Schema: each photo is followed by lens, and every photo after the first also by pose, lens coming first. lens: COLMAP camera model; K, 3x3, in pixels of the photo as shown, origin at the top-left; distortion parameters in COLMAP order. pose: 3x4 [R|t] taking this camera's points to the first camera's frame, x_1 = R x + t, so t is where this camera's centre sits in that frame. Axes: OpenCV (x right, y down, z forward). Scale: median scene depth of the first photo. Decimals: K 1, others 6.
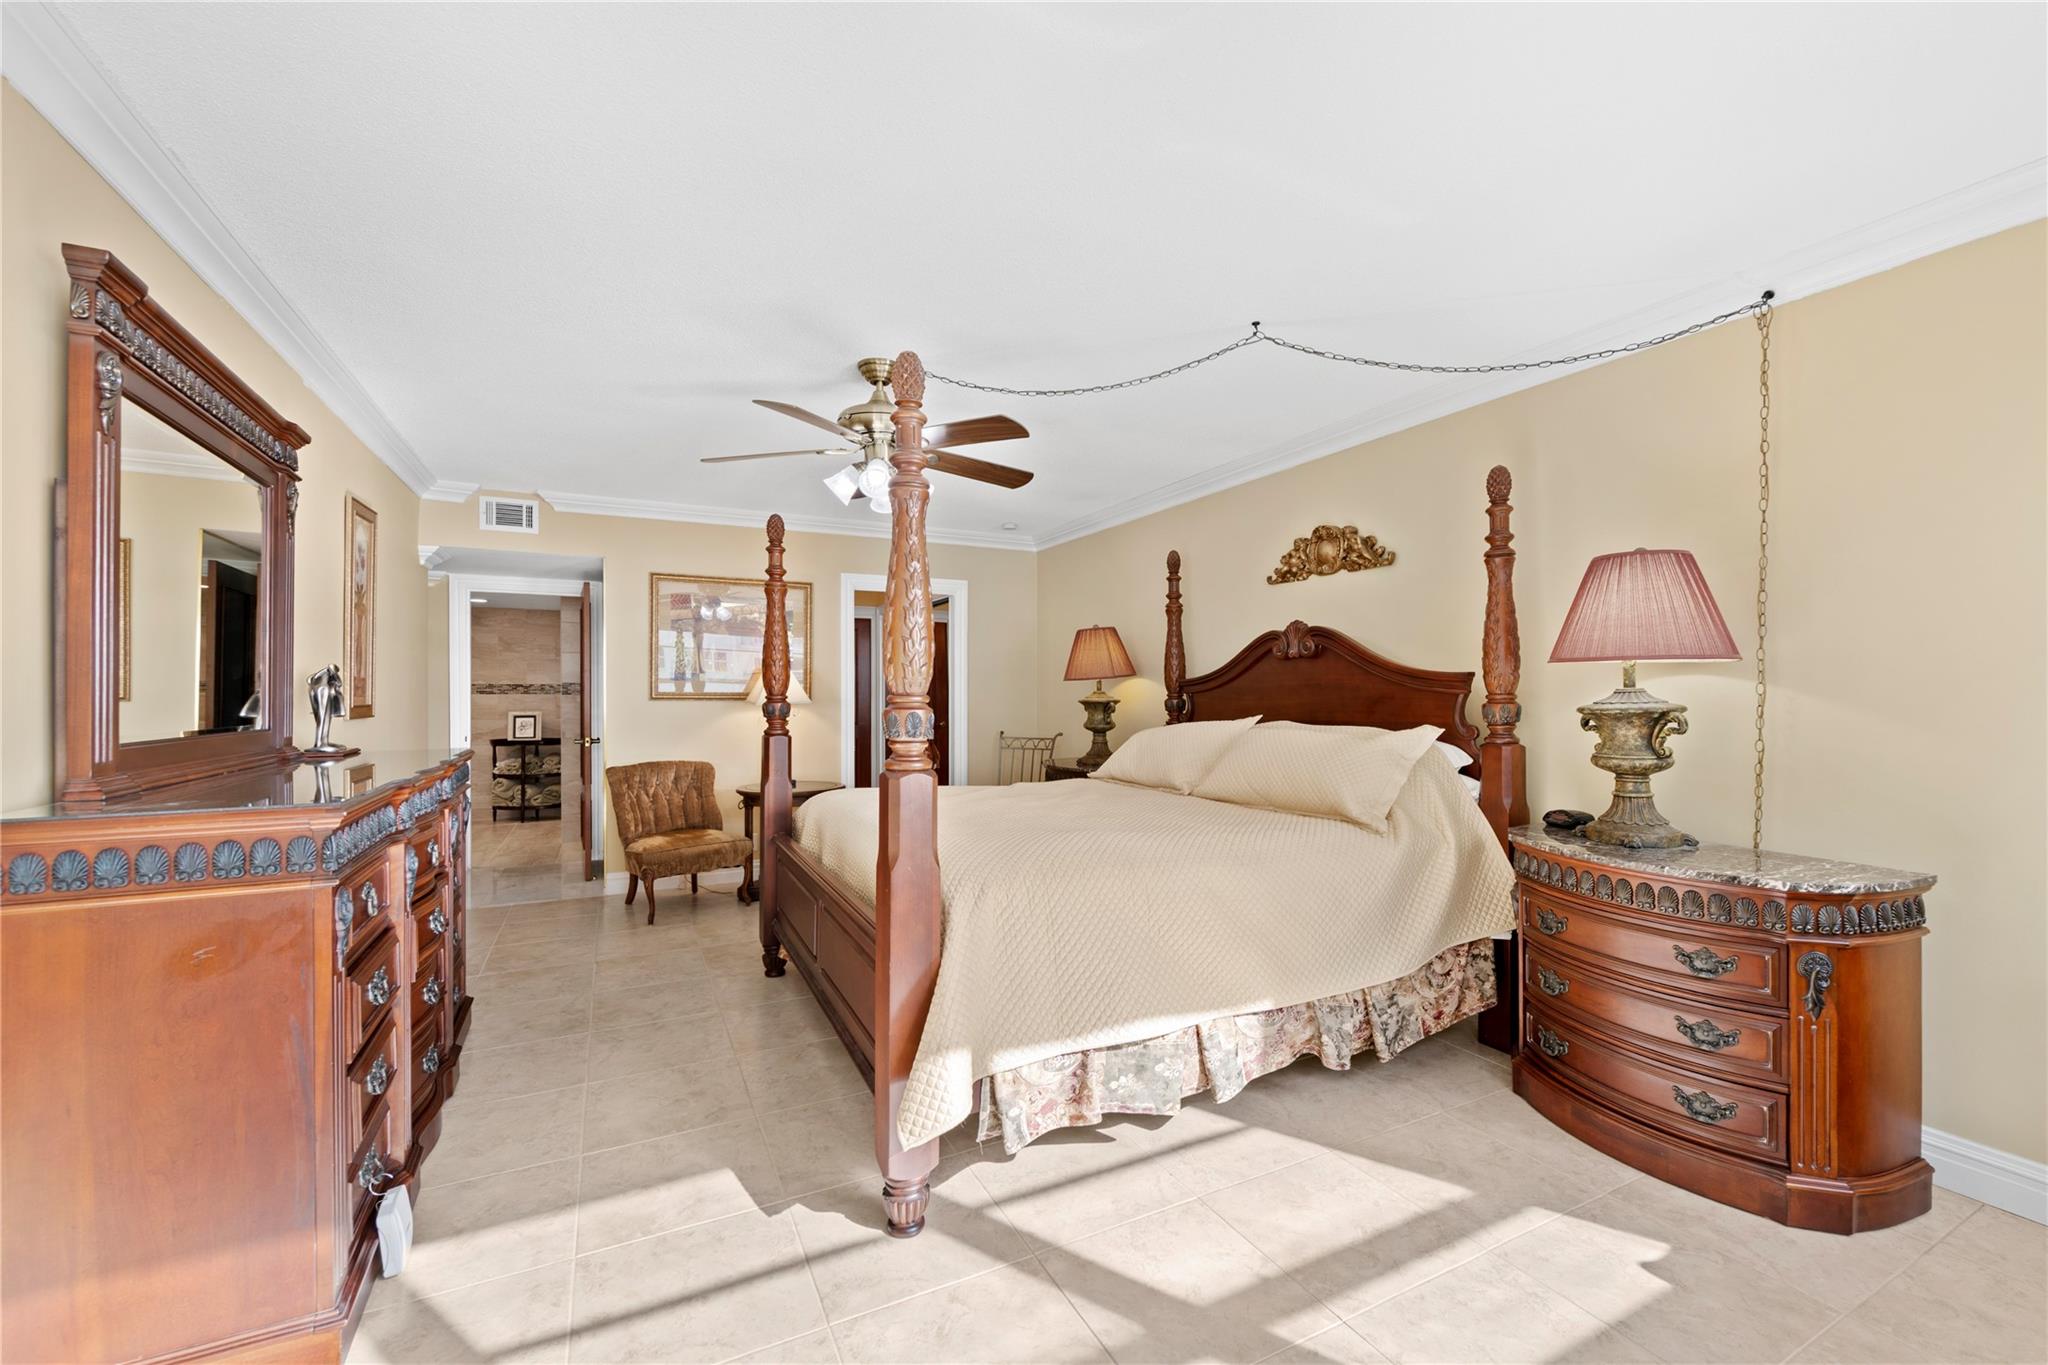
lens RADIAL K [[823.3, 0, 1024.0], [0, 823.3, 682.5], [0, 0, 1]] dist [-0.000315, -0.000005]
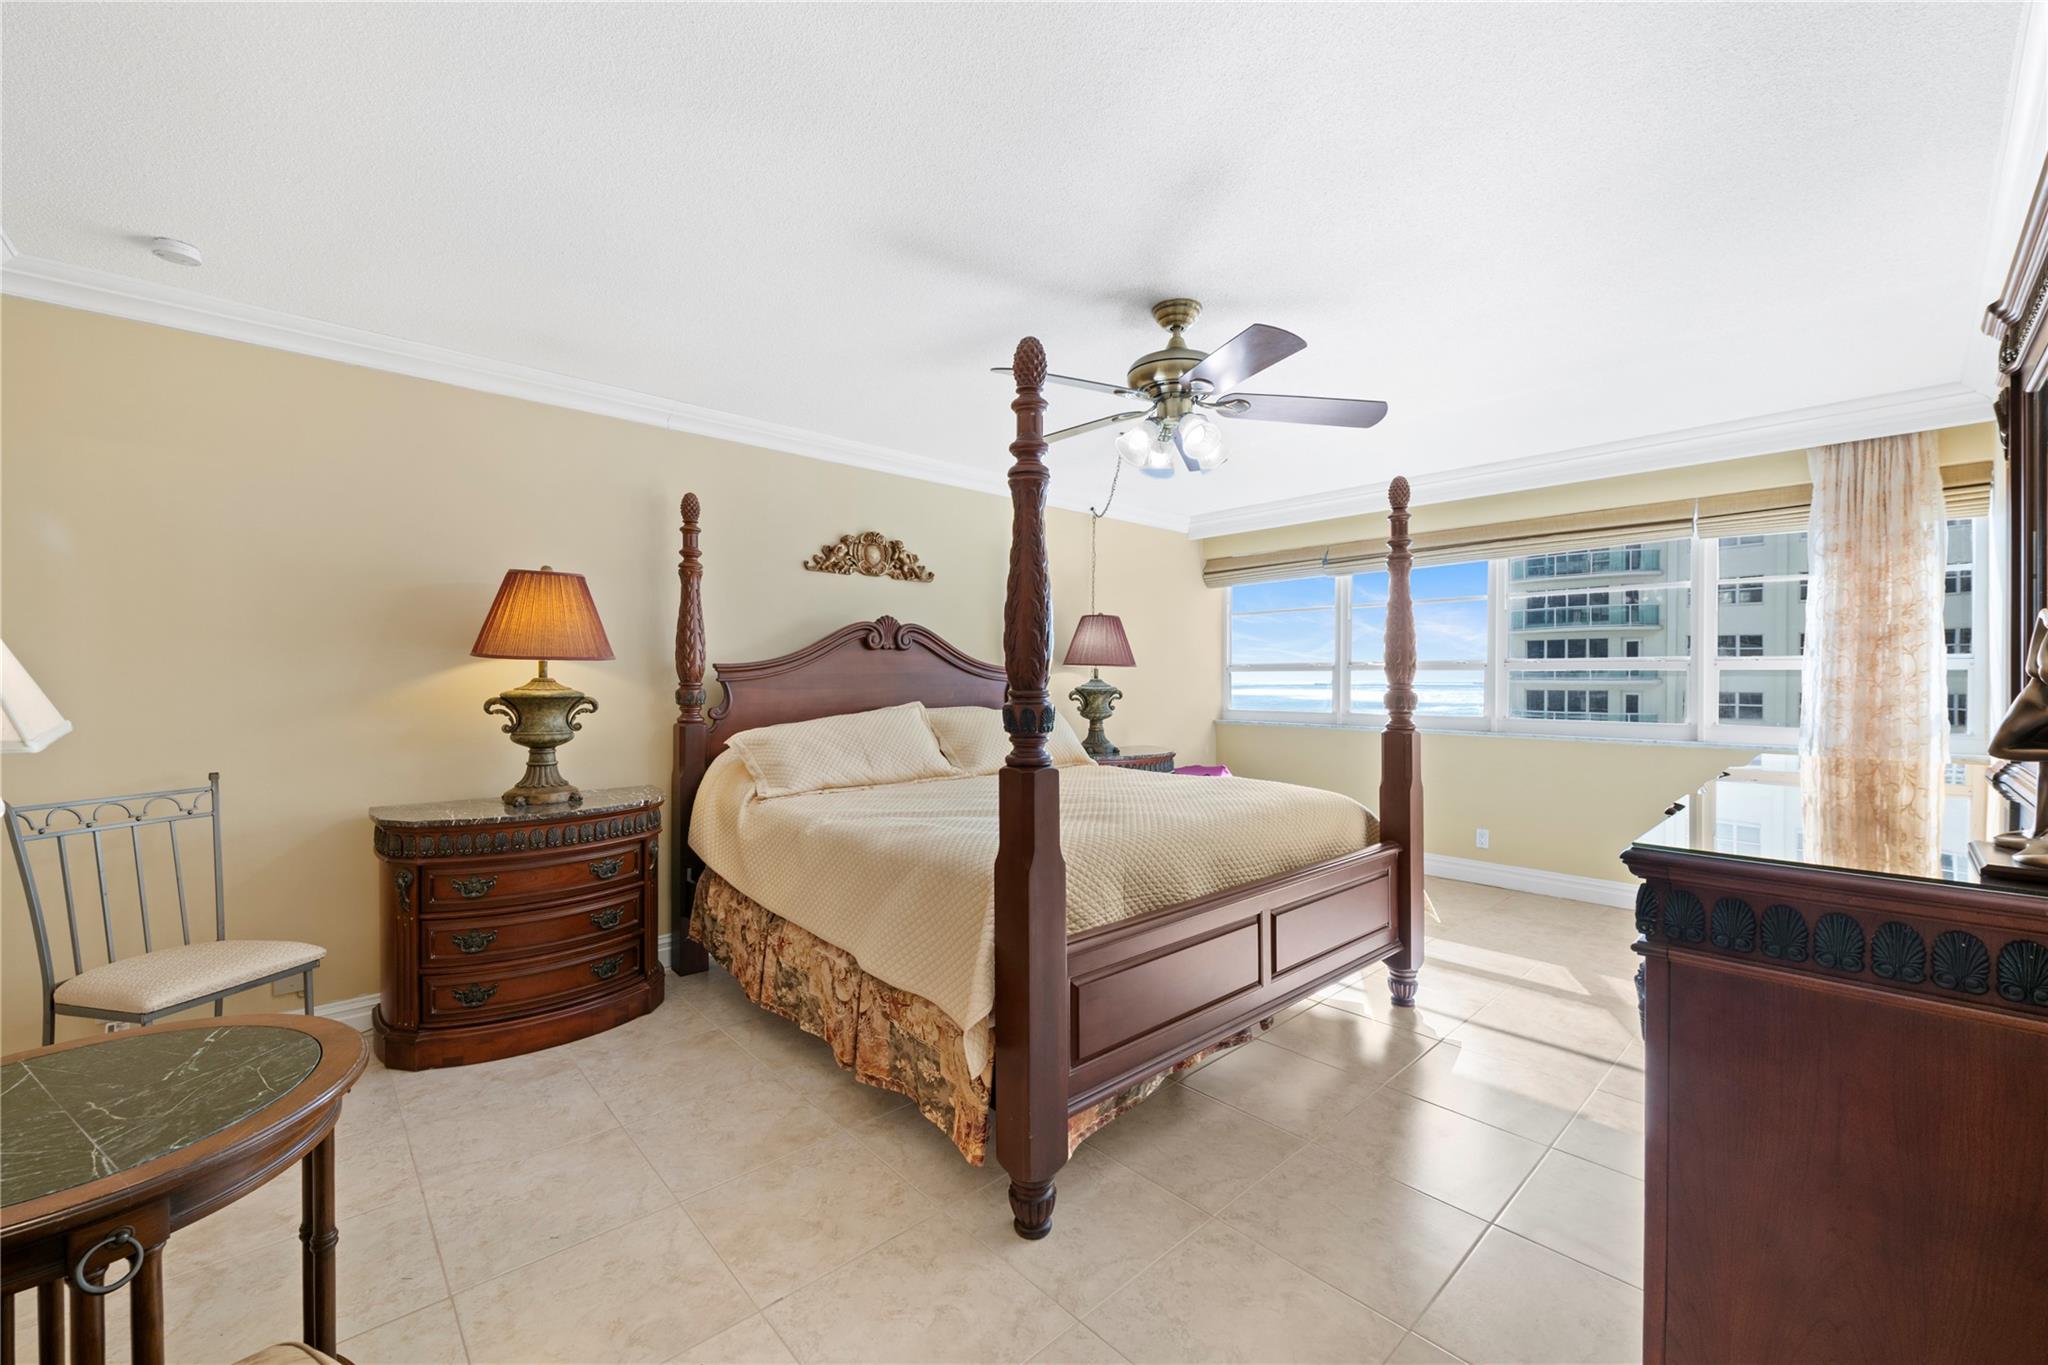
lens RADIAL K [[823.3, 0, 1024.0], [0, 823.3, 682.5], [0, 0, 1]] dist [-0.000315, -0.000005]
pose [[-0.279878, -0.000103, 0.960036, -0.708914], [-0.009585, 0.999950, -0.002687, 0.014769], [-0.959988, -0.009955, -0.279865, 1.024978]]
